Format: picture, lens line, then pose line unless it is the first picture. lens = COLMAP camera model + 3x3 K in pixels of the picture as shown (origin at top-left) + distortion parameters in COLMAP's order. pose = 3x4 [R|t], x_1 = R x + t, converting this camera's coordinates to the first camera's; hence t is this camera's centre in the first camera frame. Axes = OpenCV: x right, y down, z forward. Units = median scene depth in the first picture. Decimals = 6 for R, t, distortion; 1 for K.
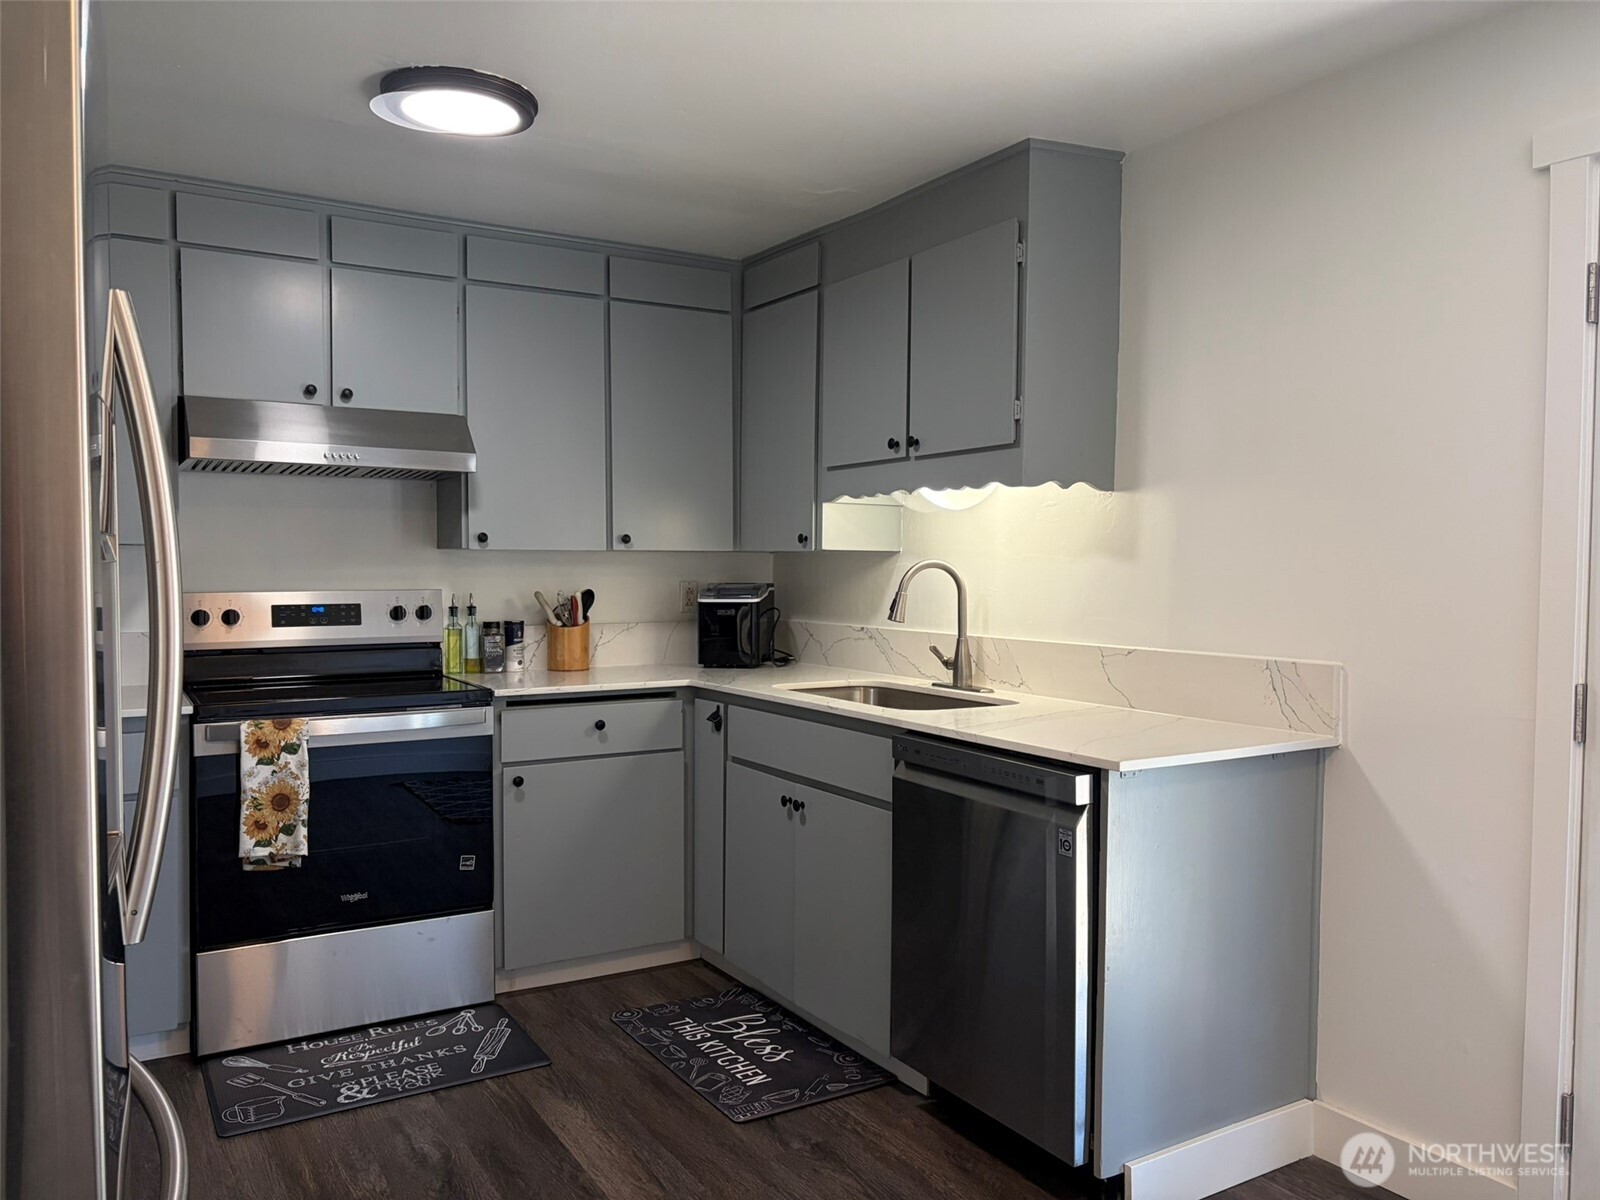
lens RADIAL K [[1206.2, 0, 805.1], [0, 1206.2, 601.3], [0, 0, 1]] dist [0.057877, -0.063424]
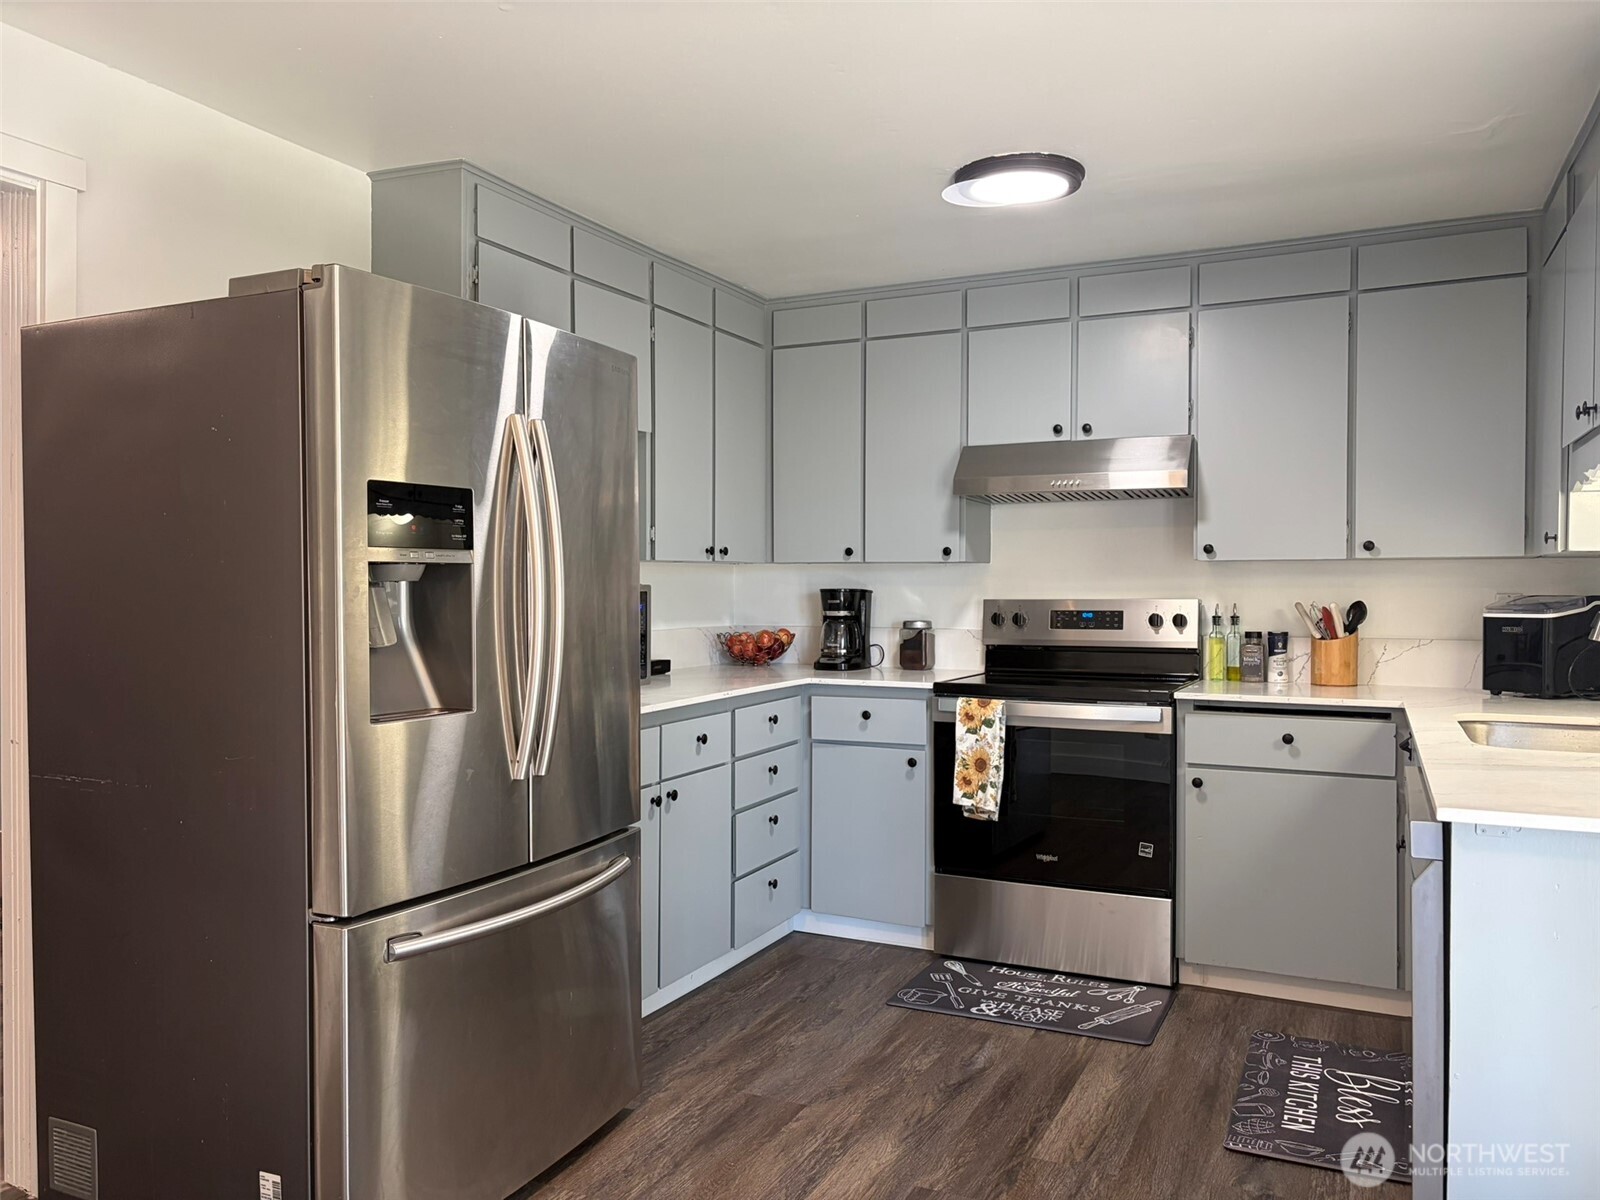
lens RADIAL K [[1206.2, 0, 805.1], [0, 1206.2, 601.3], [0, 0, 1]] dist [0.057877, -0.063424]
pose [[0.563338, 0.008081, -0.826187, 0.454264], [-0.025486, 0.999646, -0.007601, 0.010706], [0.825833, 0.025338, 0.563345, 0.140918]]
